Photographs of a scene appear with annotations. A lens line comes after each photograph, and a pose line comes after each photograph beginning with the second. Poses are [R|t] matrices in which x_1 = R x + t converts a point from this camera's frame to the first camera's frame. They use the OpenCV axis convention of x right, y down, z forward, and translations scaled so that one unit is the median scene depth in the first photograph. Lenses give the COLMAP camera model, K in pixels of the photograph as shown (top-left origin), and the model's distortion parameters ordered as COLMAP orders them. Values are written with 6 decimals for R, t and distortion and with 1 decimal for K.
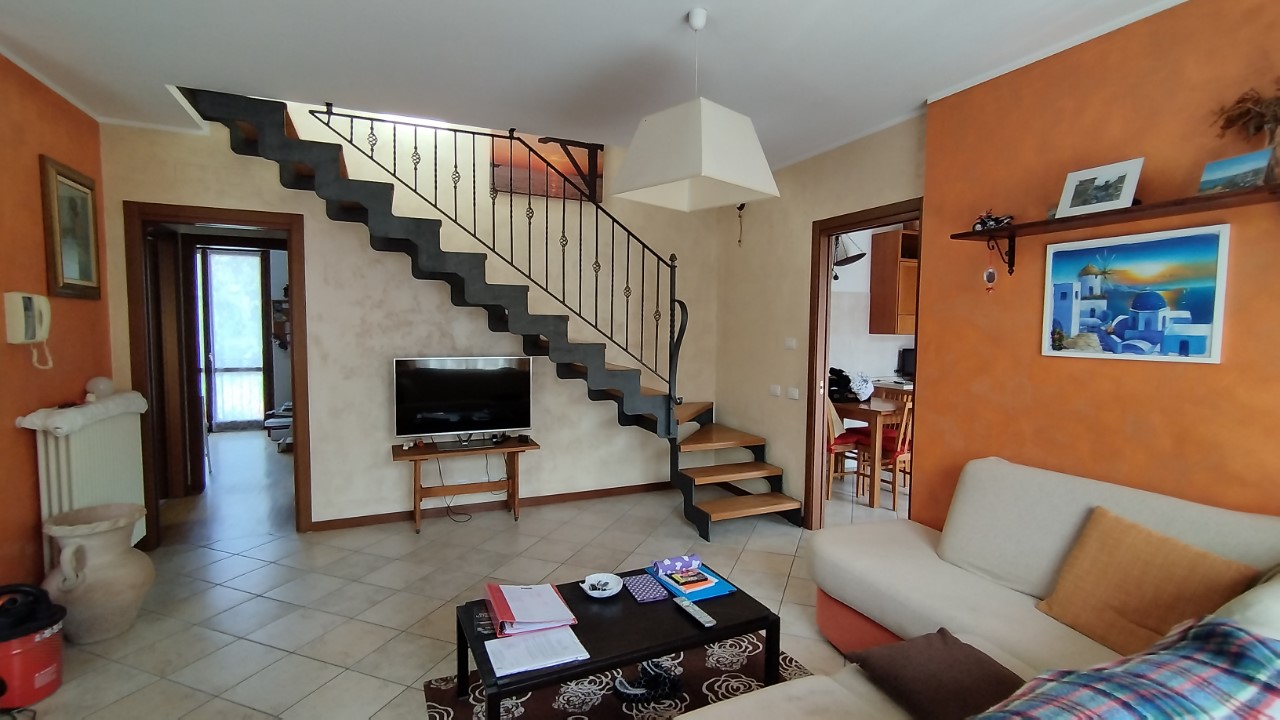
lens RADIAL K [[582.6, 0, 626.4], [0, 582.6, 361.5], [0, 0, 1]] dist [0.000154, -0.000057]
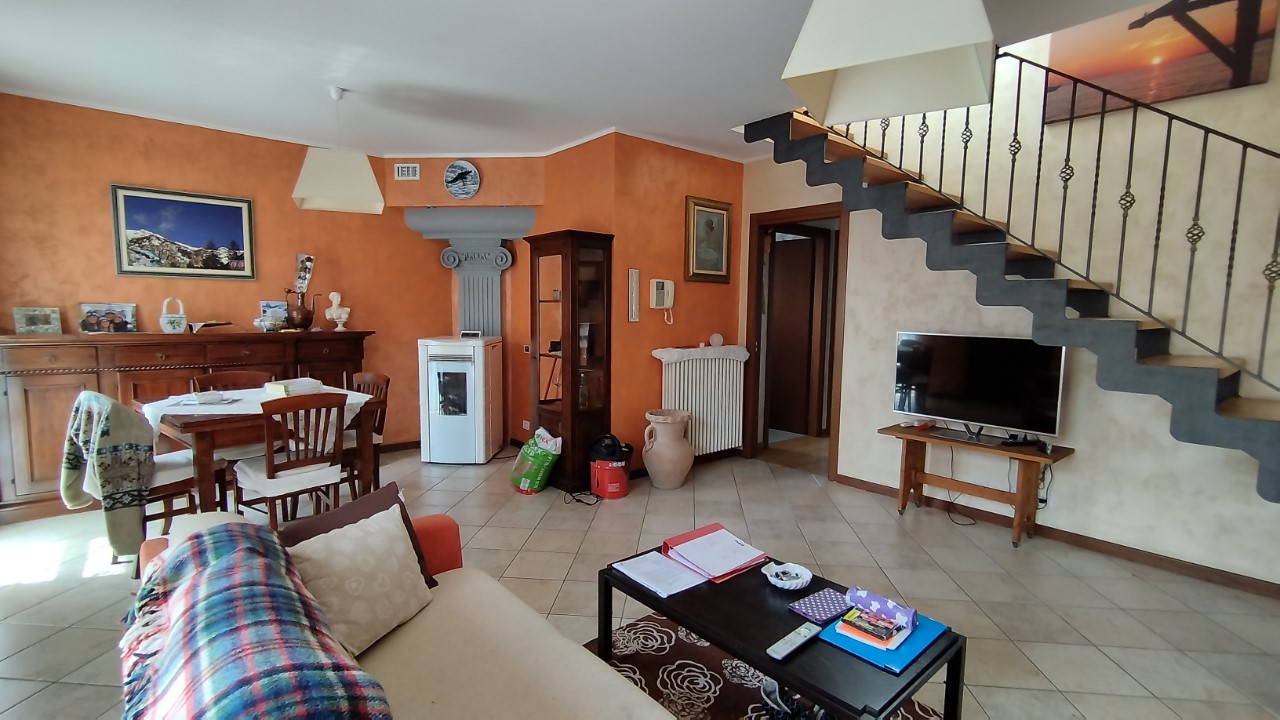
lens RADIAL K [[583.1, 0, 640.0], [0, 583.1, 360.0], [0, 0, 1]] dist [-0.001195, -0.000583]
pose [[0.284561, 0.083712, -0.954996, 0.626526], [-0.071453, 0.995261, 0.065951, 0.012164], [0.955991, 0.049471, 0.289194, 0.446928]]
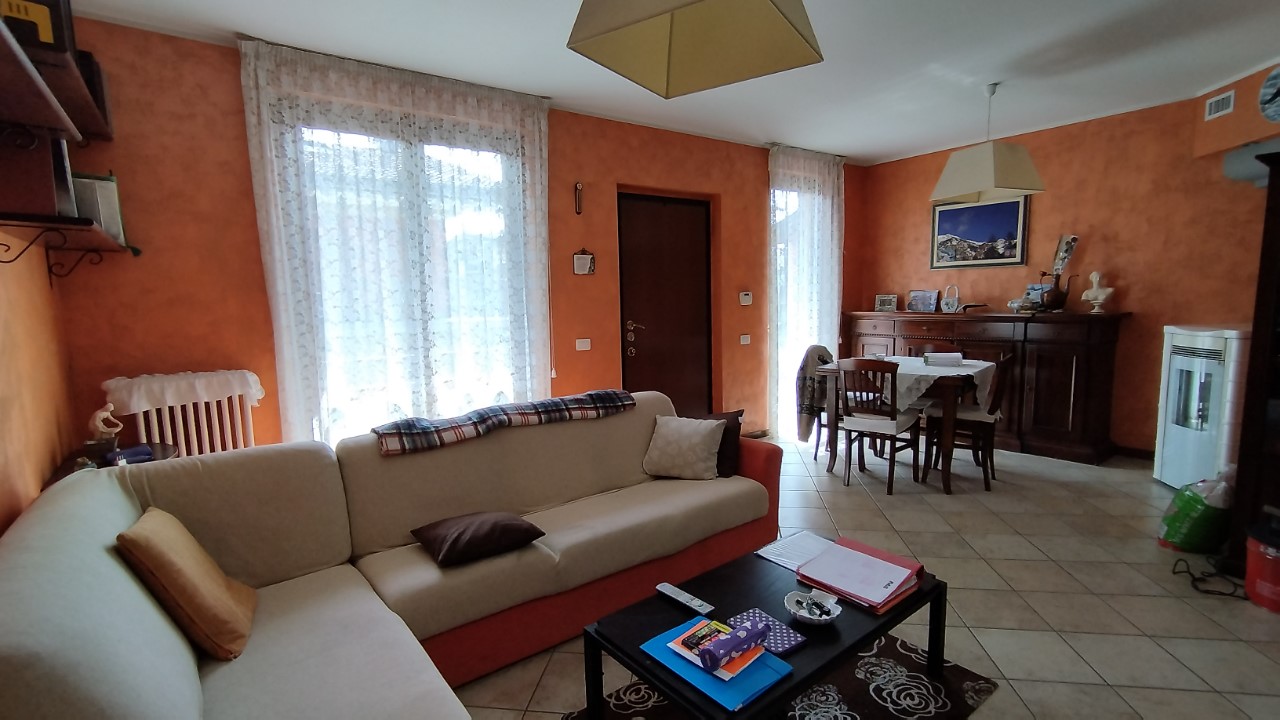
lens RADIAL K [[587.8, 0, 640.0], [0, 587.8, 360.0], [0, 0, 1]] dist [-0.002401, -0.000214]
pose [[-0.972431, 0.042947, -0.229203, 0.293780], [0.004987, 0.986499, 0.163689, -0.042281], [0.233138, 0.158033, -0.959517, 1.404067]]
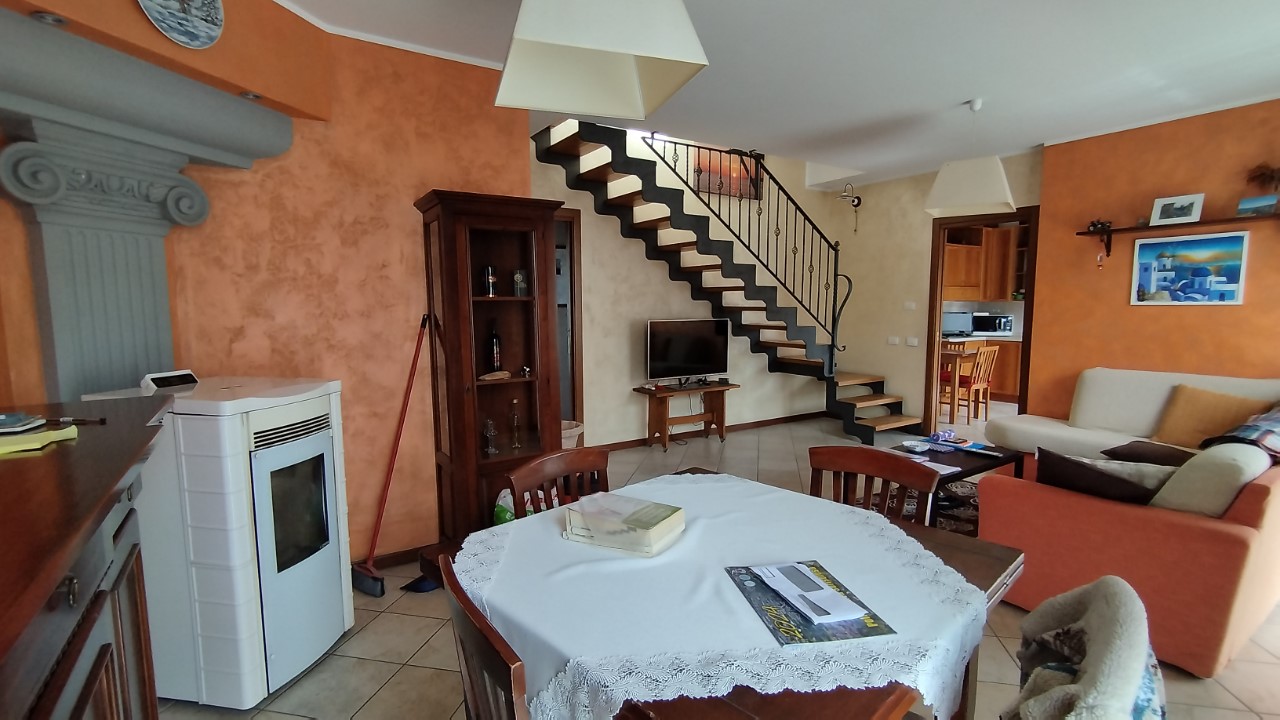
lens RADIAL K [[575.6, 0, 640.0], [0, 575.6, 360.0], [0, 0, 1]] dist [-0.001186, 0.000136]
pose [[0.988065, -0.027759, 0.151514, -0.917533], [0.022529, 0.999093, 0.036127, 0.054806], [-0.152379, -0.032283, 0.987795, -0.425083]]
